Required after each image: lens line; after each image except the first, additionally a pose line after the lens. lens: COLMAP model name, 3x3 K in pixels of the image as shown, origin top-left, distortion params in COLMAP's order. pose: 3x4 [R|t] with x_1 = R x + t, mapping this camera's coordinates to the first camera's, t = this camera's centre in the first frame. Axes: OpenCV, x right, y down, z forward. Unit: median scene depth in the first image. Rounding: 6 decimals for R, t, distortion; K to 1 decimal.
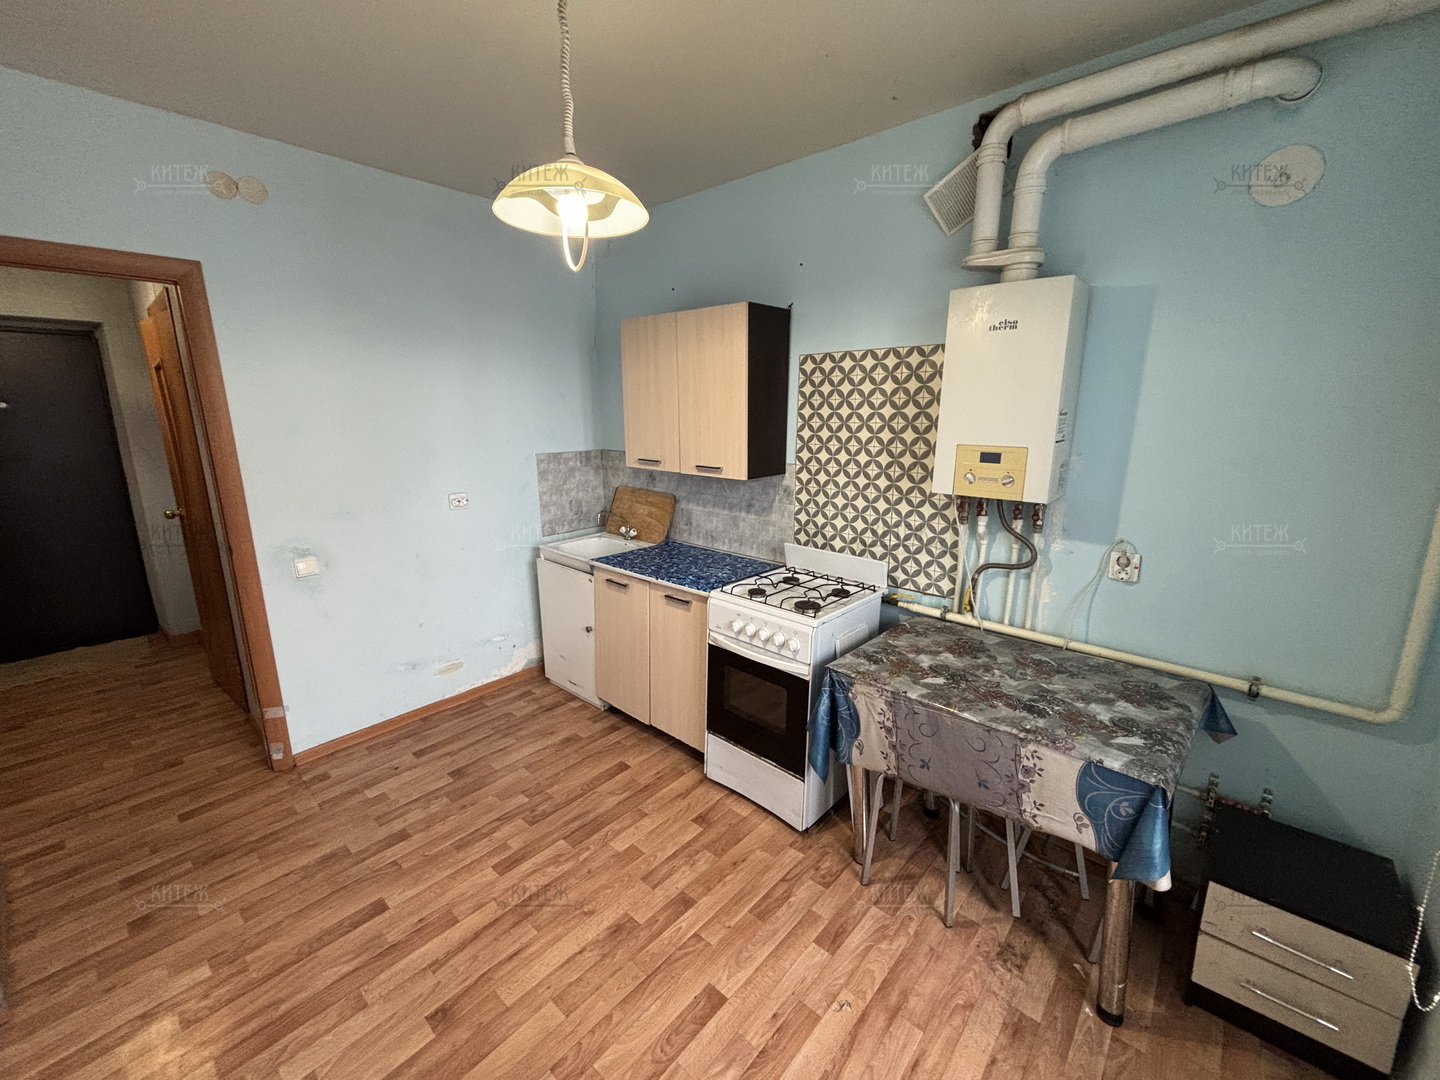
lens RADIAL K [[586.6, 0, 723.6], [0, 586.6, 540.9], [0, 0, 1]] dist [0.005443, -0.001033]
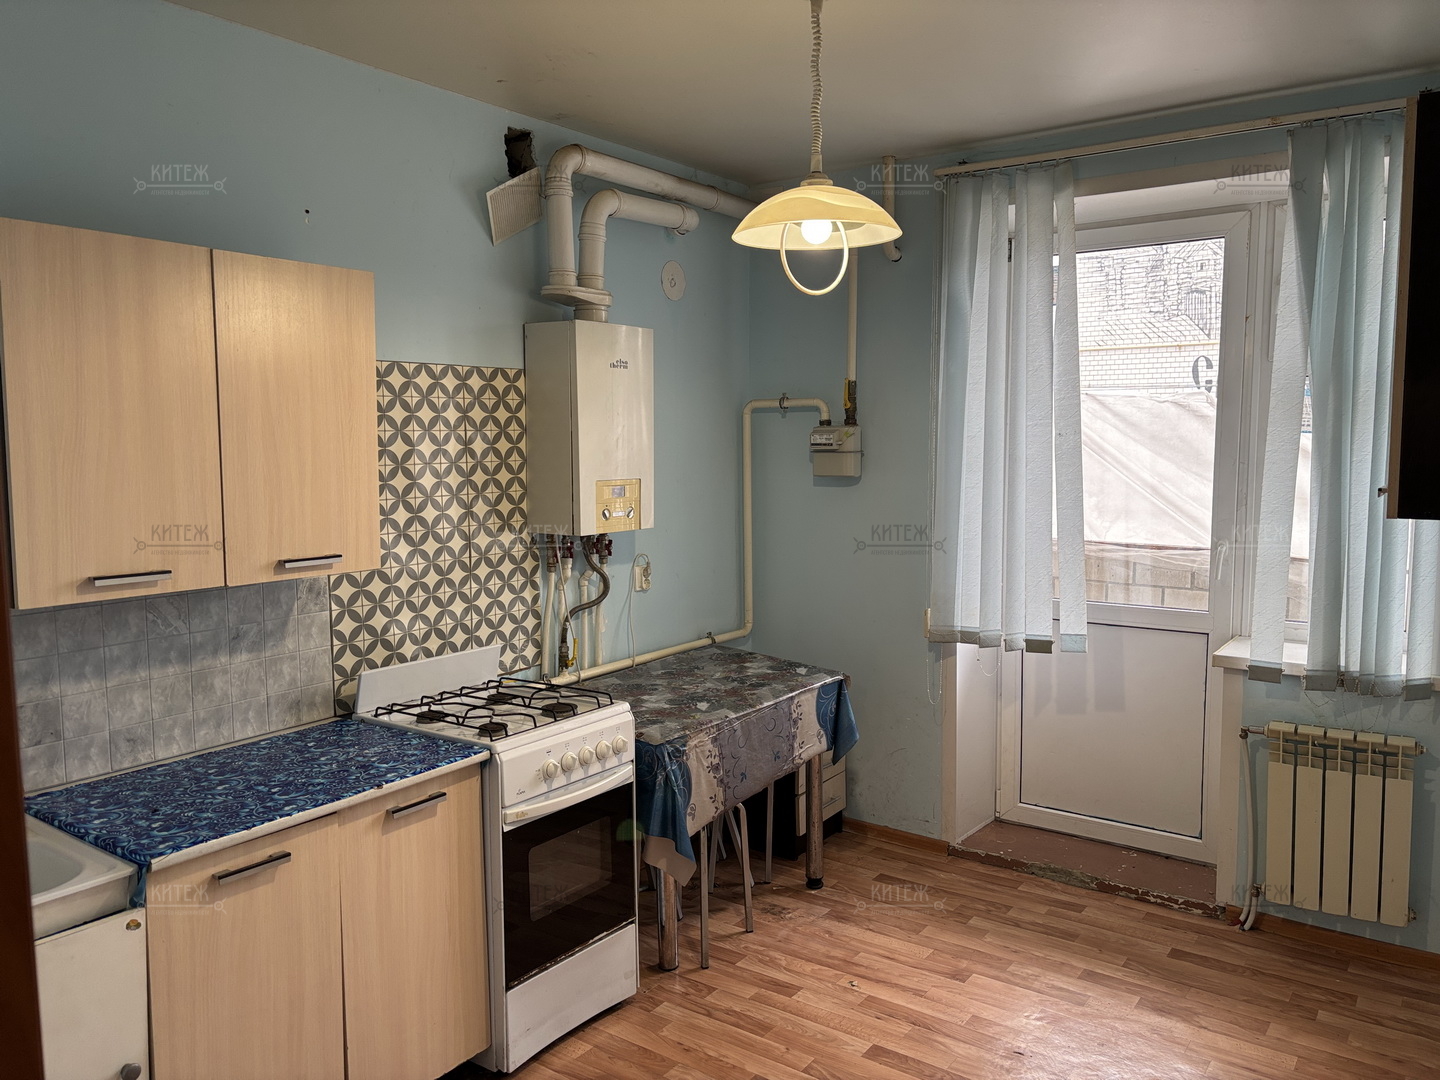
lens RADIAL K [[1098.2, 0, 727.1], [0, 1098.2, 541.0], [0, 0, 1]] dist [0.057228, -0.024040]
pose [[-0.115489, -0.099641, 0.988299, -1.193178], [0.223315, 0.966881, 0.123577, -0.209619], [-0.967880, 0.234974, -0.089413, 0.854226]]
